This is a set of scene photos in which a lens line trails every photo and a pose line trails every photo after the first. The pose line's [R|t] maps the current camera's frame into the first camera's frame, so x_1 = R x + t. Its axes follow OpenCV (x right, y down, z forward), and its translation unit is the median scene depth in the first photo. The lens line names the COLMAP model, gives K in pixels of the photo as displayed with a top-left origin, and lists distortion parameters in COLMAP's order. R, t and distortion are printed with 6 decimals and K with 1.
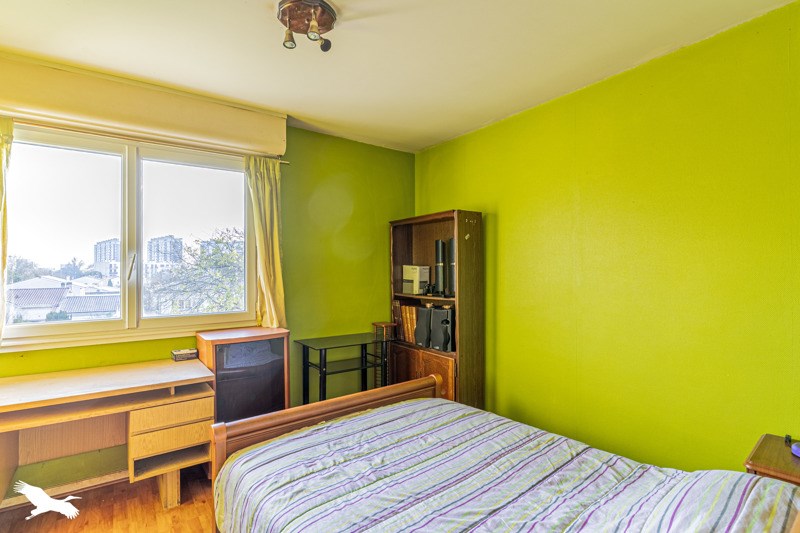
lens RADIAL K [[389.3, 0, 402.1], [0, 389.3, 269.7], [0, 0, 1]] dist [-0.001084, -0.000392]
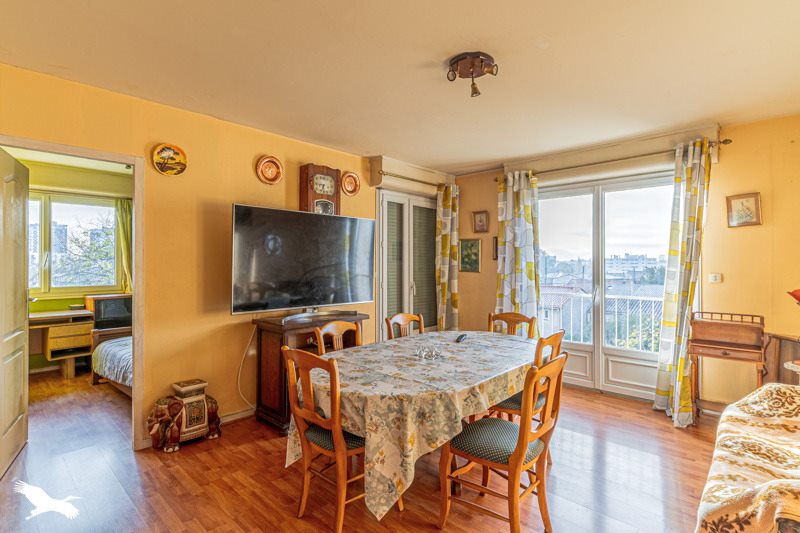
lens RADIAL K [[389.3, 0, 397.2], [0, 389.3, 264.7], [0, 0, 1]] dist [-0.001084, -0.000392]
pose [[0.981822, 0.005457, 0.189727, 0.637987], [-0.006449, 0.999969, 0.004611, -0.003177], [-0.189696, -0.005750, 0.981826, -1.205122]]
